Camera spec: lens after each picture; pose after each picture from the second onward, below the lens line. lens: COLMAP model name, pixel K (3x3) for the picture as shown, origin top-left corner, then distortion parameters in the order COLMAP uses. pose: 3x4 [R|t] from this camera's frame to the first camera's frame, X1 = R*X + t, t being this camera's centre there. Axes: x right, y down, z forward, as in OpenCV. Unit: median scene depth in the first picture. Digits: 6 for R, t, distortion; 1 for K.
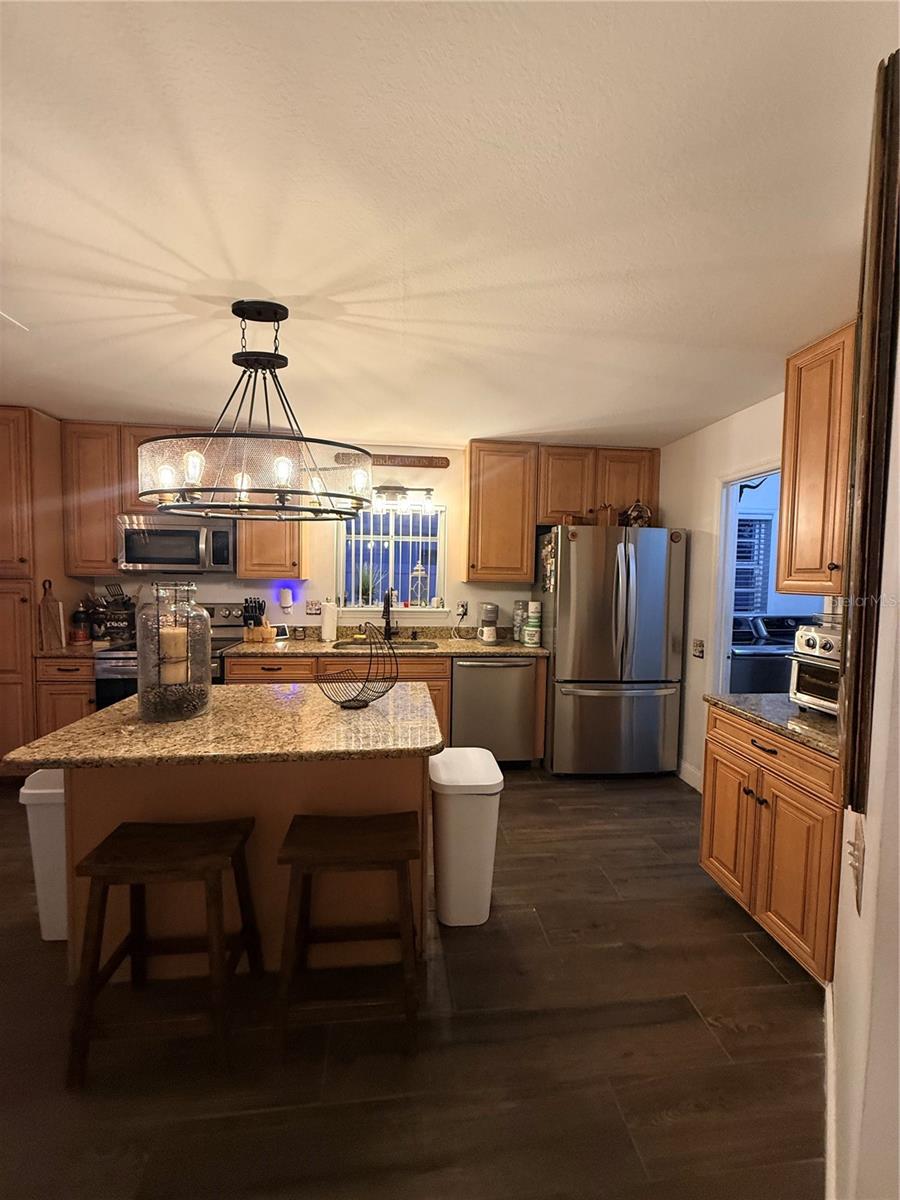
lens RADIAL K [[477.5, 0, 449.3], [0, 477.5, 597.2], [0, 0, 1]] dist [0.001138, -0.000209]
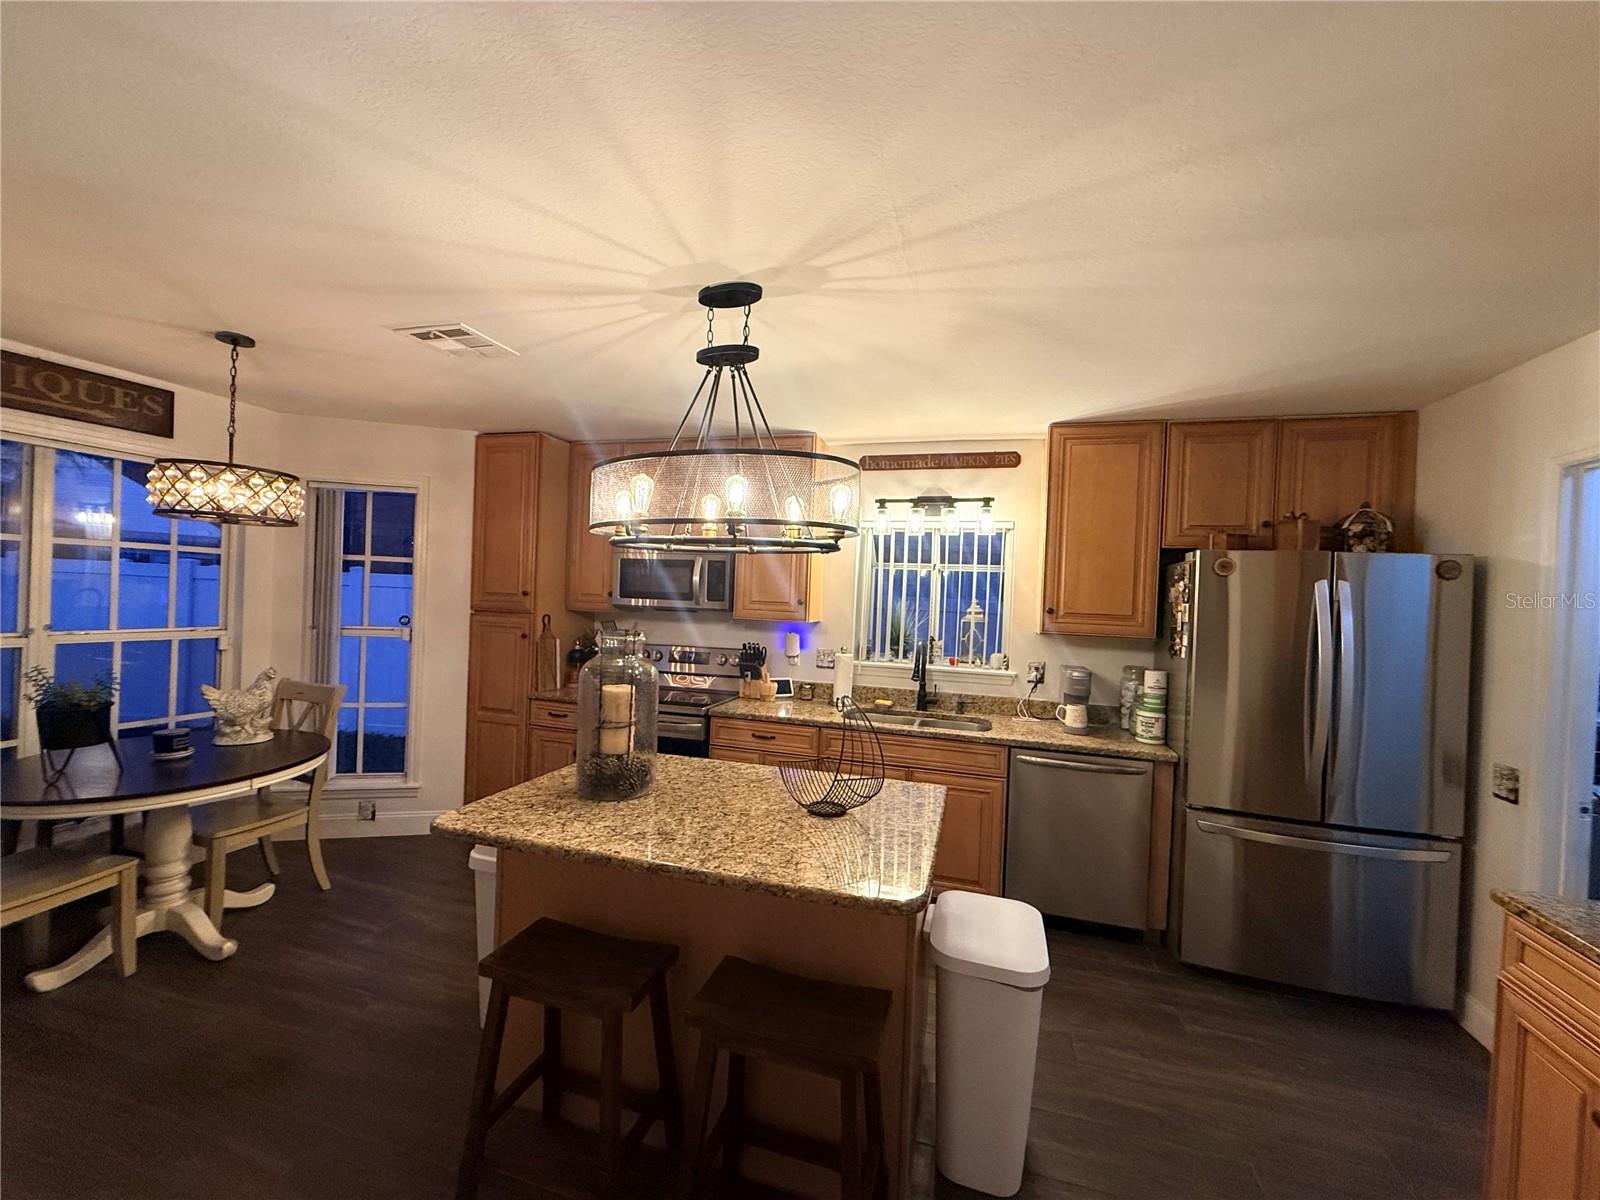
lens RADIAL K [[636.7, 0, 796.1], [0, 636.7, 601.7], [0, 0, 1]] dist [0.001138, -0.000209]
pose [[0.921779, 0.022317, -0.387072, 0.072070], [-0.043508, 0.997990, -0.046072, -0.023891], [0.385266, 0.059309, 0.920898, 0.050995]]
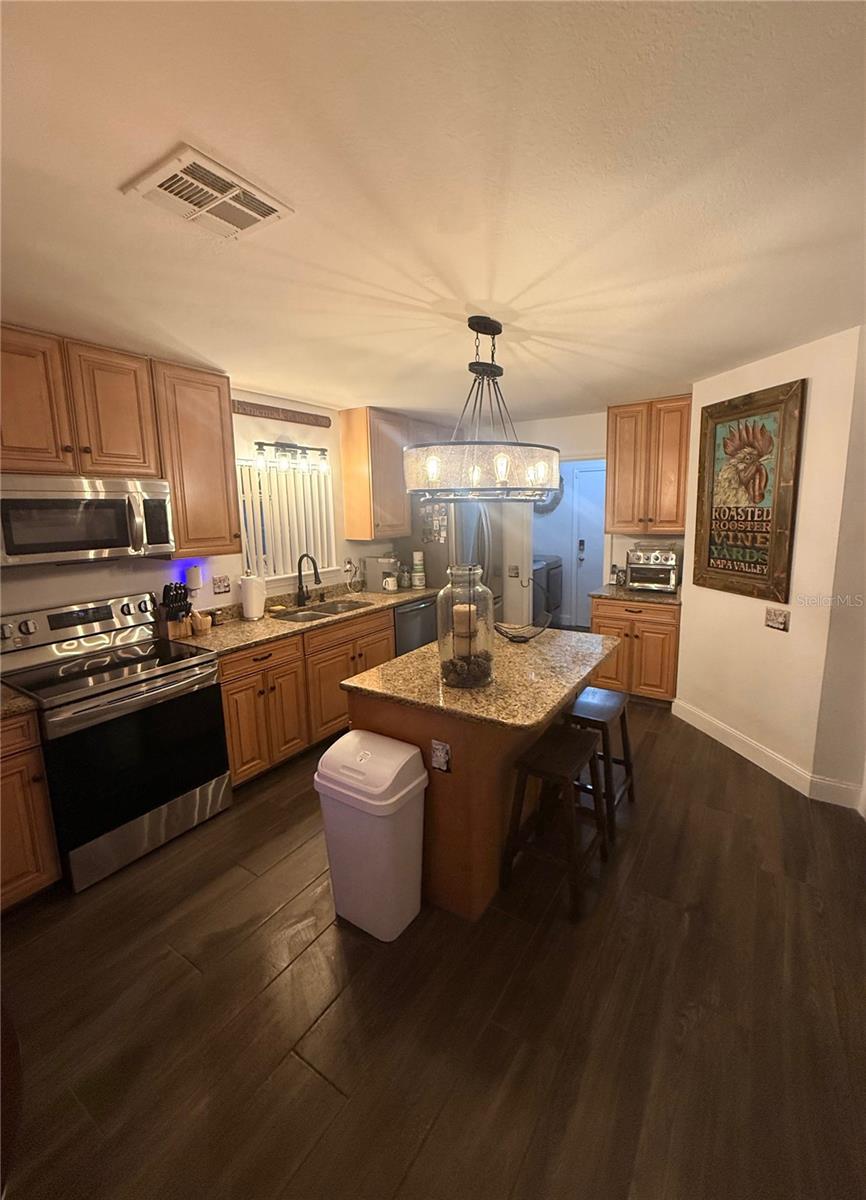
lens RADIAL K [[497.1, 0, 448.2], [0, 497.1, 582.7], [0, 0, 1]] dist [-0.014626, -0.000076]
pose [[0.625119, -0.147095, 0.766544, -0.817138], [0.071138, 0.988731, 0.131718, -0.079769], [-0.777281, -0.027809, 0.628538, 0.162760]]
